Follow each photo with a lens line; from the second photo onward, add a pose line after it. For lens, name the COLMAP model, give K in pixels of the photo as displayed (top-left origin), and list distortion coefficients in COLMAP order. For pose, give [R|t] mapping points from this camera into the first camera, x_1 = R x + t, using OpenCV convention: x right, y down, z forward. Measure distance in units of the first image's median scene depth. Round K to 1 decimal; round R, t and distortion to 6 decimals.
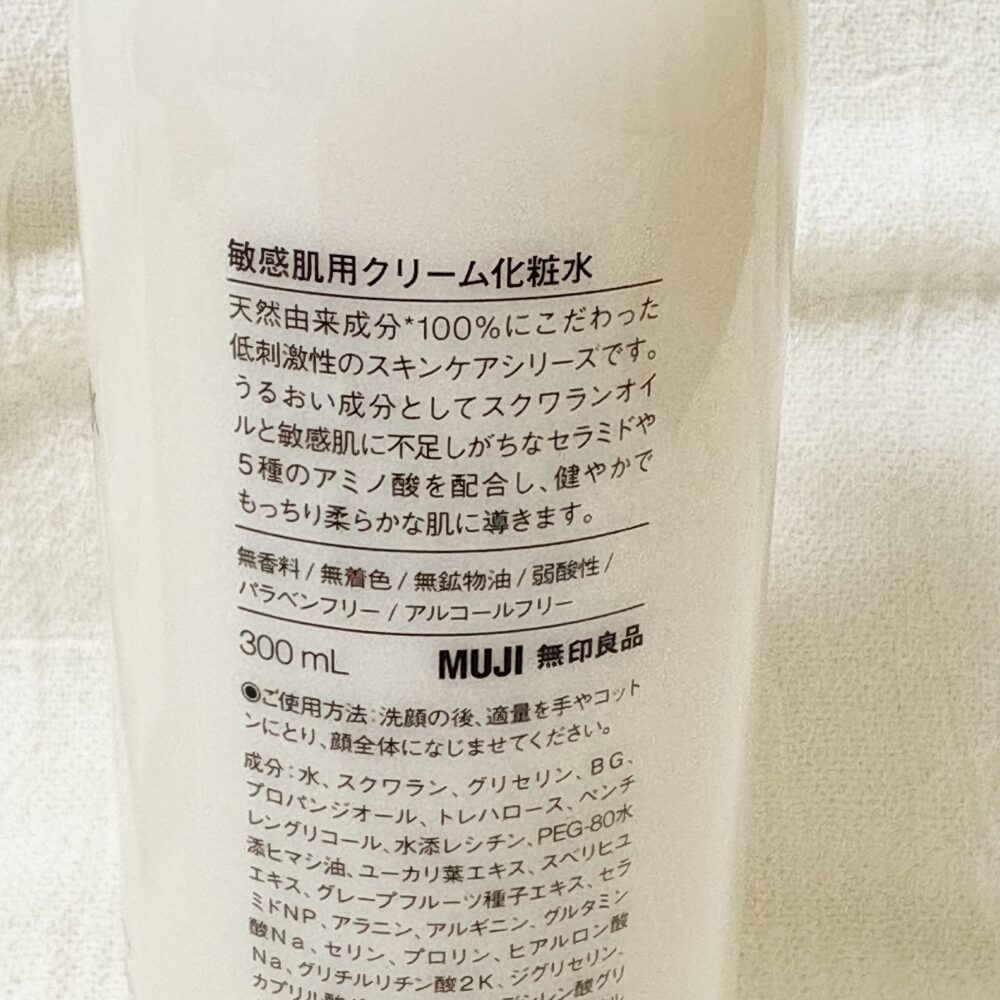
lens RADIAL K [[1977.5, 0, 500.0], [0, 1977.5, 500.0], [0, 0, 1]] dist [-0.012641, -0.027978]
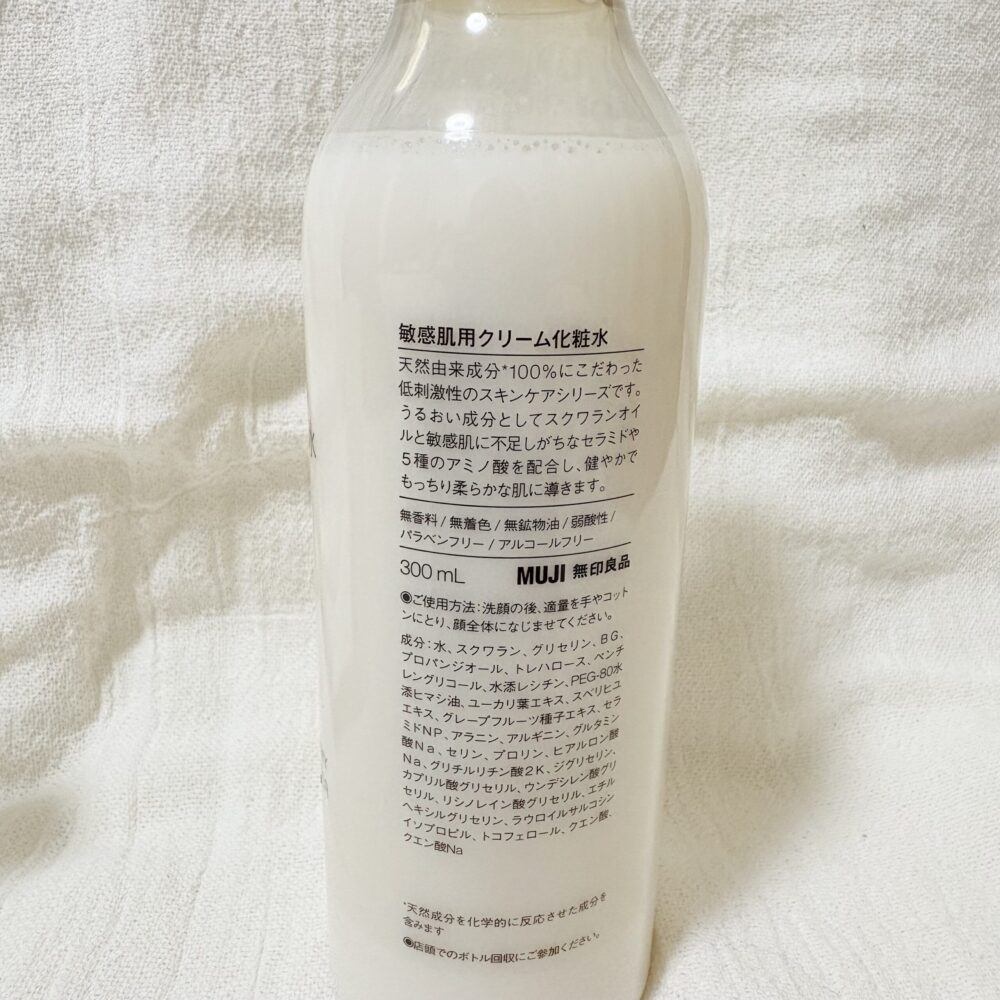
lens RADIAL K [[918.0, 0, 500.0], [0, 918.0, 500.0], [0, 0, 1]] dist [-0.011871, -0.010024]
pose [[0.998888, -0.013021, 0.045304, -0.080755], [0.017925, 0.993816, -0.109583, 0.103889], [-0.043597, 0.110273, 0.992945, 0.193776]]
